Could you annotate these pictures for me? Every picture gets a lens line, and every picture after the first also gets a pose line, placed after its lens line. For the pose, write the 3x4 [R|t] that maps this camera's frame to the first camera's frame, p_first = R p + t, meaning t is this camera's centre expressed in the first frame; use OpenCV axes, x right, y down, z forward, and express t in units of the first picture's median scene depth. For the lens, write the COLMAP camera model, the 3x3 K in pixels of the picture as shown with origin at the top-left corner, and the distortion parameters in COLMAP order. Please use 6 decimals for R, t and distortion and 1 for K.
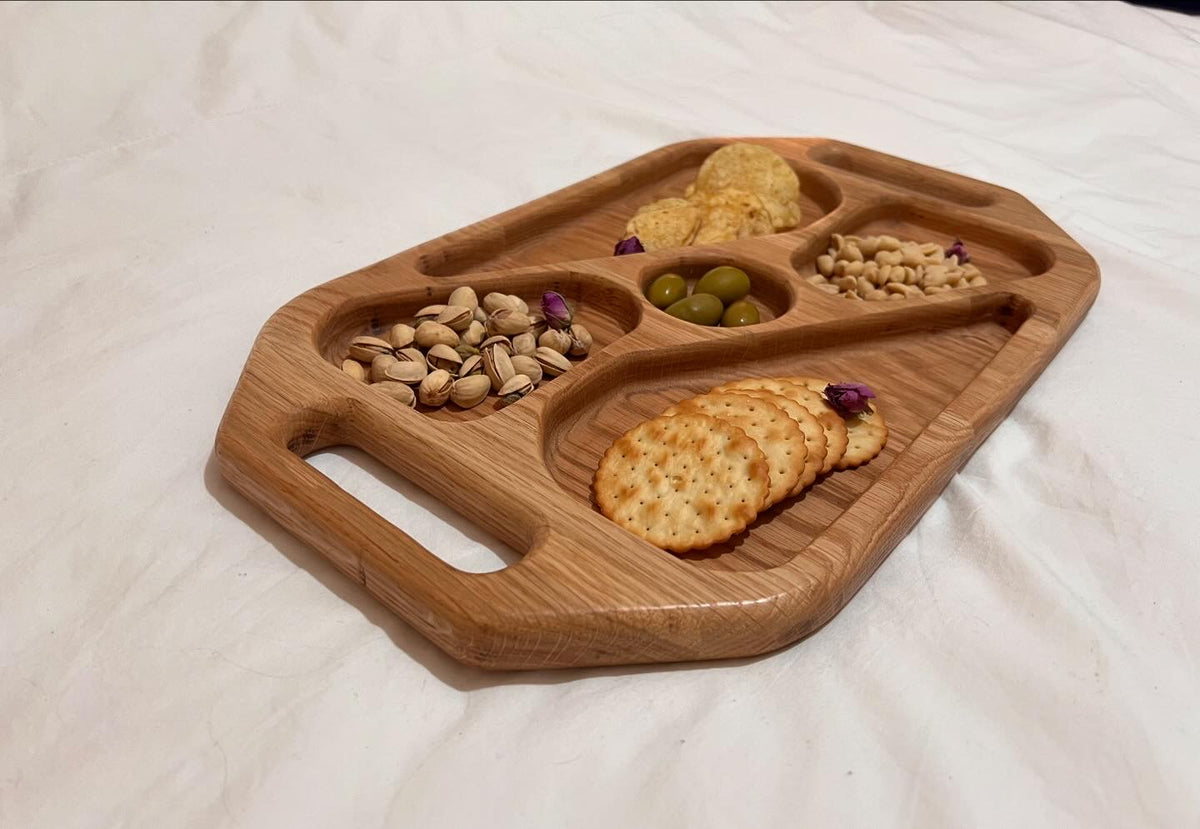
lens RADIAL K [[967.2, 0, 600.0], [0, 967.2, 414.5], [0, 0, 1]] dist [0.004193, -0.002171]
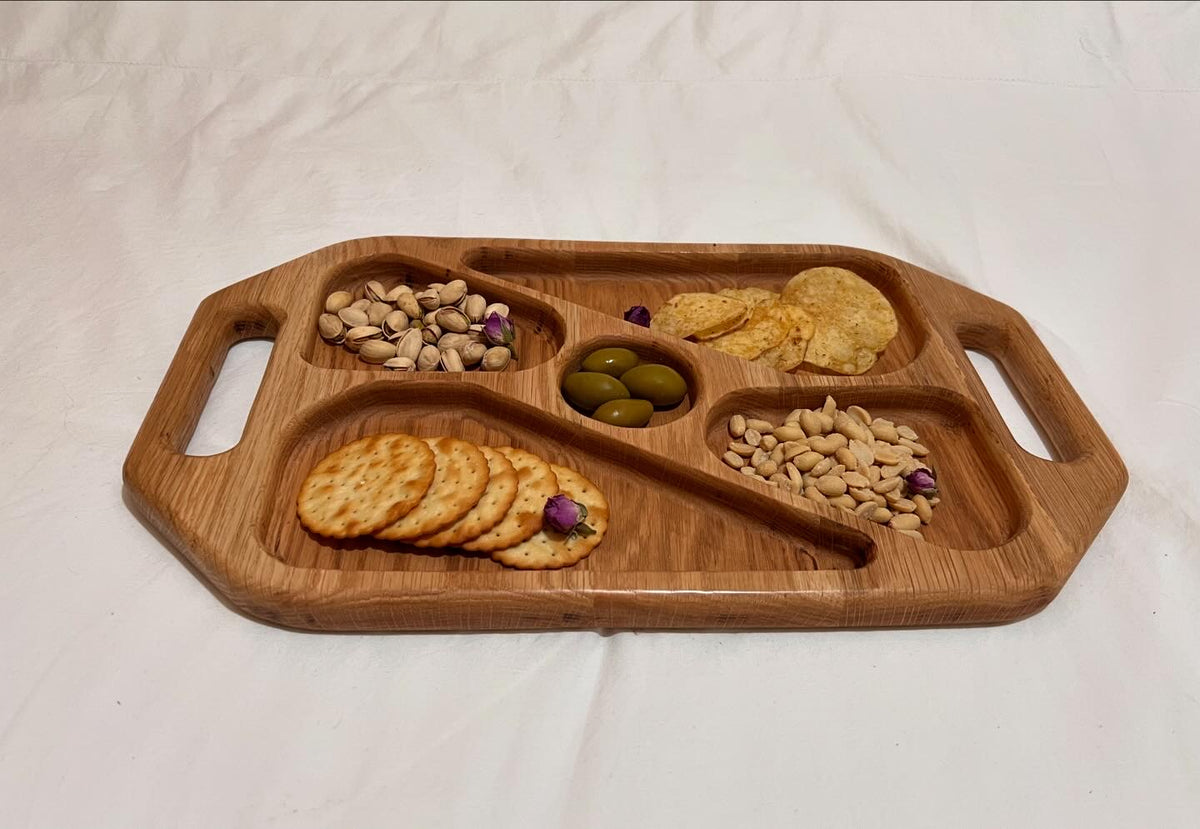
lens RADIAL K [[967.2, 0, 600.0], [0, 967.2, 414.5], [0, 0, 1]] dist [0.004193, -0.002171]
pose [[0.673262, 0.473644, -0.567785, 0.783334], [-0.444080, 0.872995, 0.201672, -0.323084], [0.591194, 0.116364, 0.798091, 0.162307]]
